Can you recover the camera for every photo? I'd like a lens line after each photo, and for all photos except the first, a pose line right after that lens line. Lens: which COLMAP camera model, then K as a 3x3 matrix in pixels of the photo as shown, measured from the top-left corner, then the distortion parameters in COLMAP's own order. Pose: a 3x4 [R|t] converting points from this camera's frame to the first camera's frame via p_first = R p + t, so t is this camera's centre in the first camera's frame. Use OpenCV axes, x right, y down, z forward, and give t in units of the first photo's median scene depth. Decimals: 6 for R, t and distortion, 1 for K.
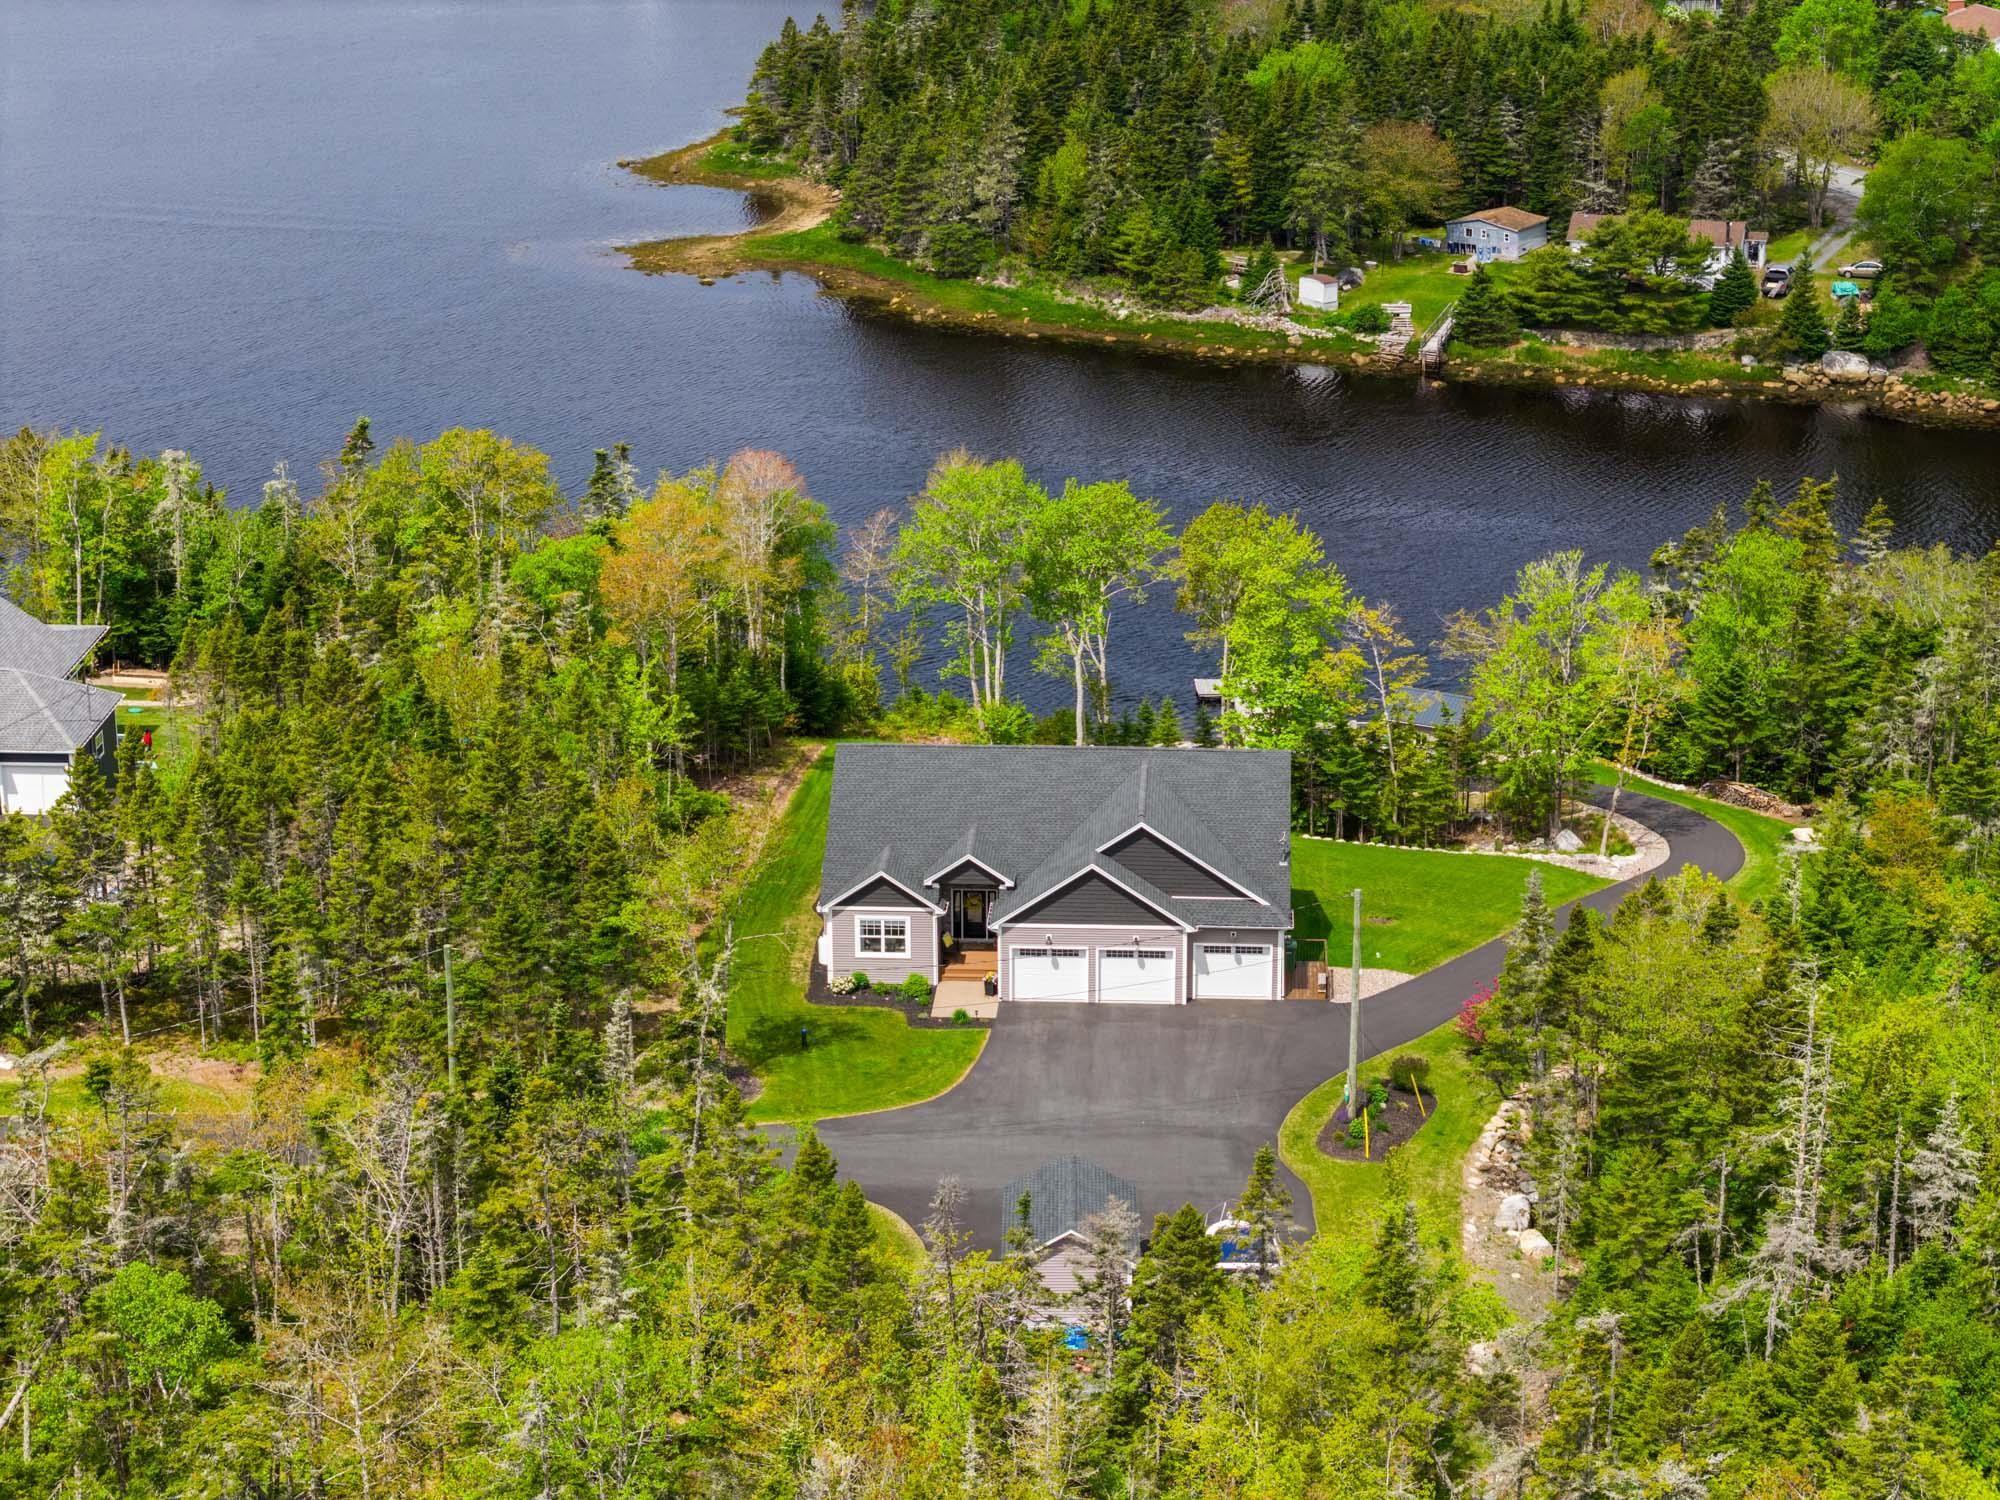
lens RADIAL K [[4058.2, 0, 1000.5], [0, 4058.2, 747.2], [0, 0, 1]] dist [-0.143469, 0.000000]
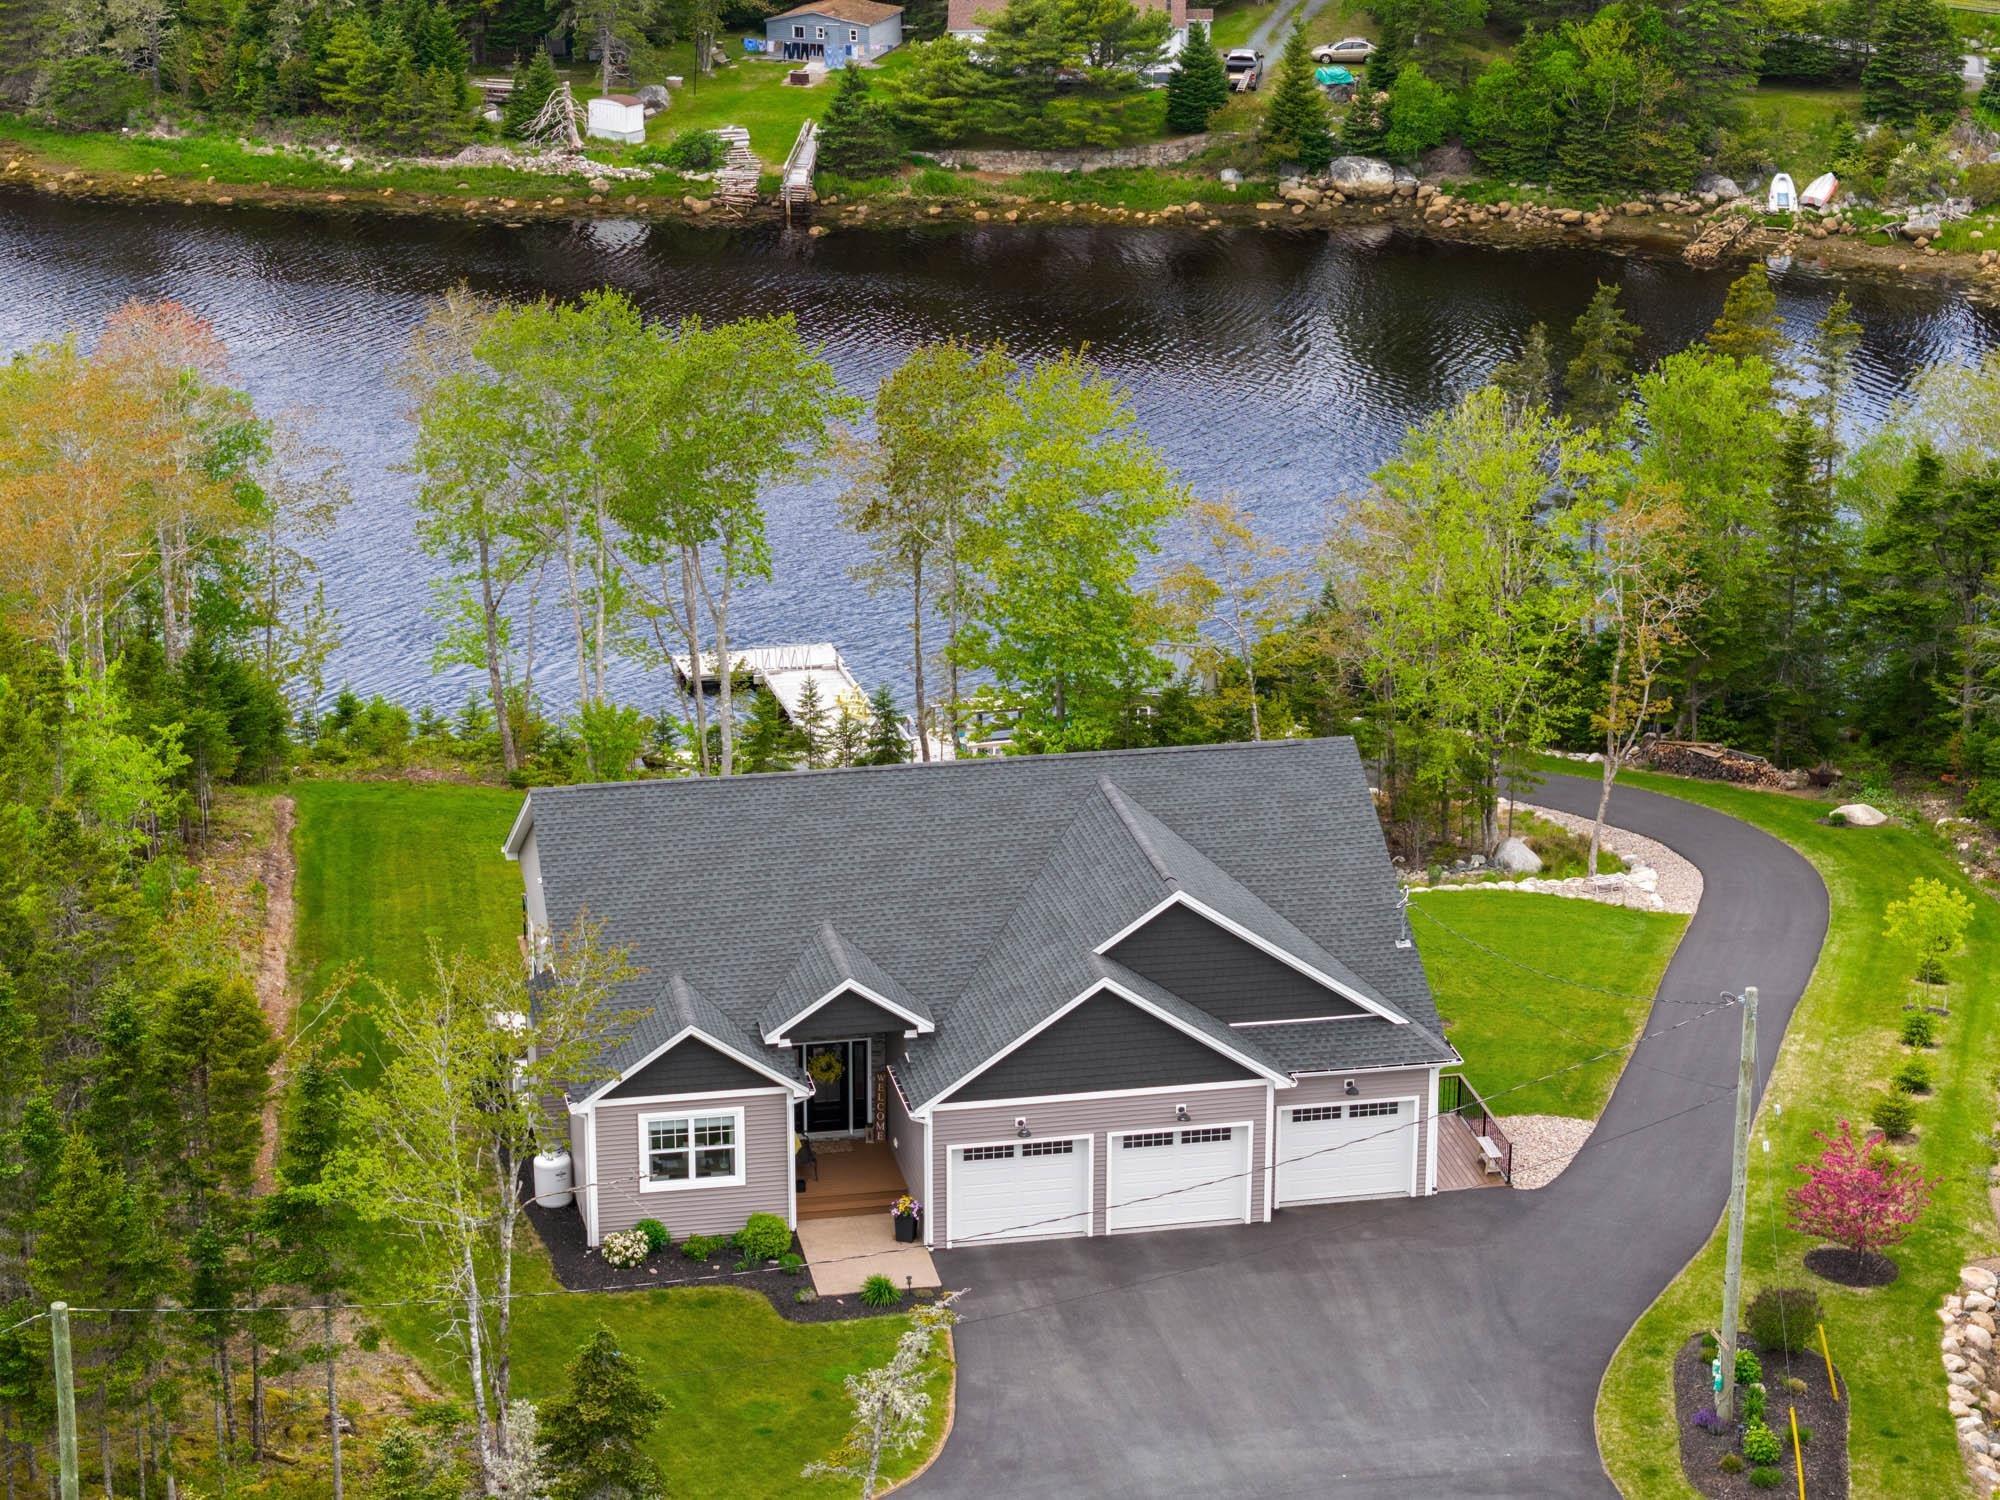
lens RADIAL K [[4592.1, 0, 999.7], [0, 4592.1, 752.6], [0, 0, 1]] dist [-0.148112, 0.000000]
pose [[0.967394, -0.077325, 0.241183, -0.063585], [0.076882, 0.996977, 0.011262, -0.004010], [-0.241325, 0.007647, 0.970414, 0.202587]]
